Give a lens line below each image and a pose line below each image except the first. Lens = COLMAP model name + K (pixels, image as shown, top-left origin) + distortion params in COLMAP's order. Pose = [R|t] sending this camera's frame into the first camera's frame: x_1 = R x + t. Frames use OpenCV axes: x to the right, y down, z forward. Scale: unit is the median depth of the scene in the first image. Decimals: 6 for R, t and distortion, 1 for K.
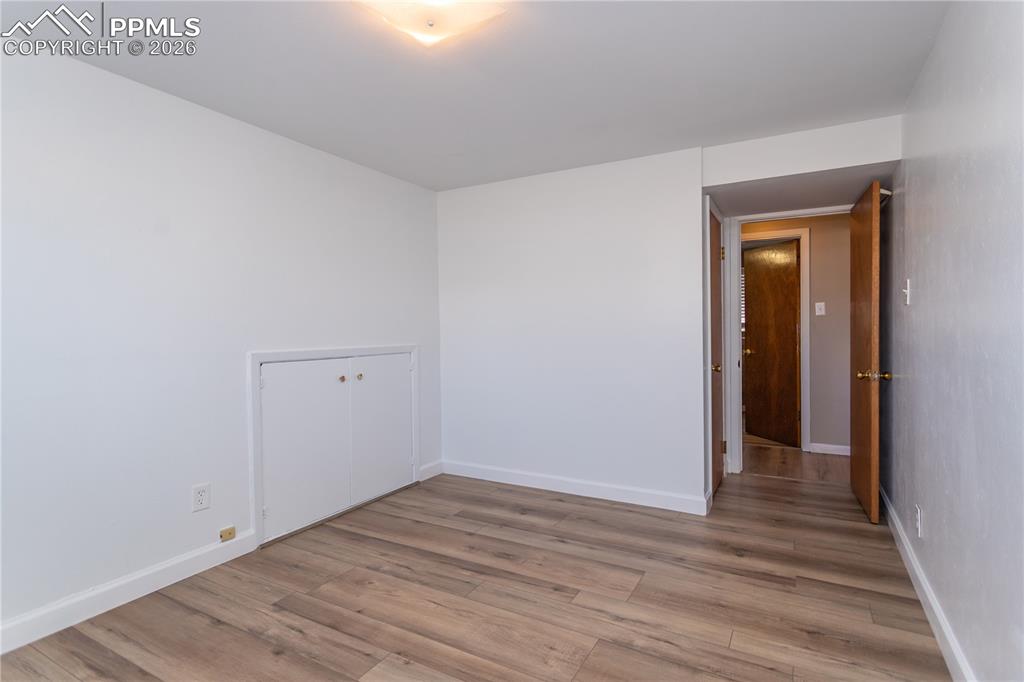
lens RADIAL K [[489.1, 0, 527.5], [0, 489.1, 339.4], [0, 0, 1]] dist [0.002267, 0.000590]
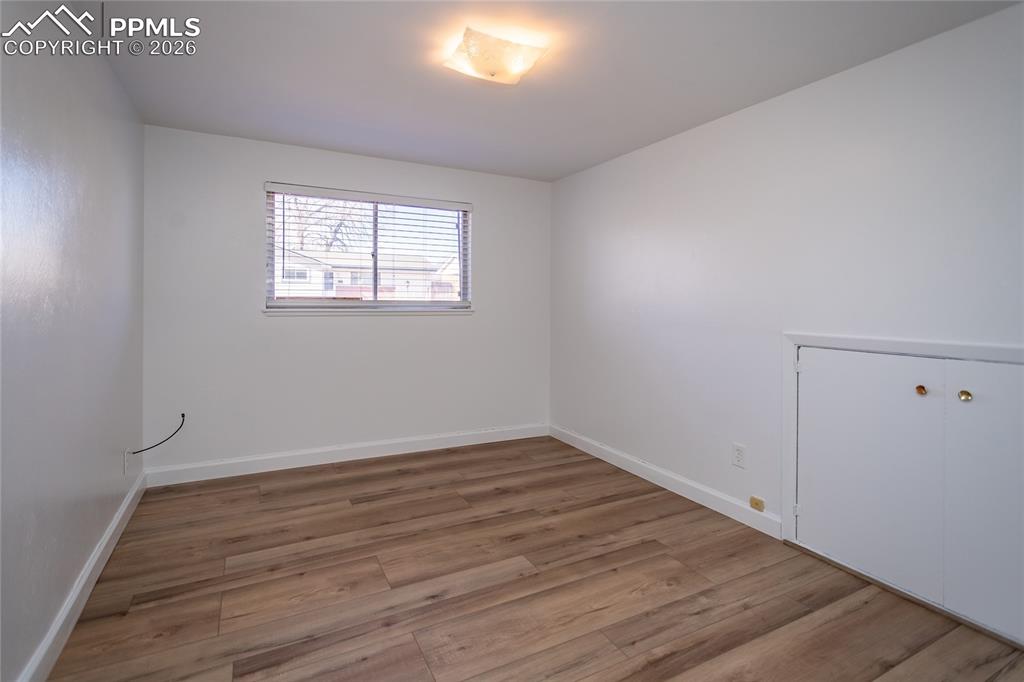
lens RADIAL K [[515.8, 0, 510.4], [0, 515.8, 298.1], [0, 0, 1]] dist [-0.000809, -0.000290]
pose [[-0.557035, -0.000517, -0.830489, 0.656436], [-0.023376, 0.999613, 0.015056, -0.050019], [0.830160, 0.027800, -0.556832, 1.282403]]
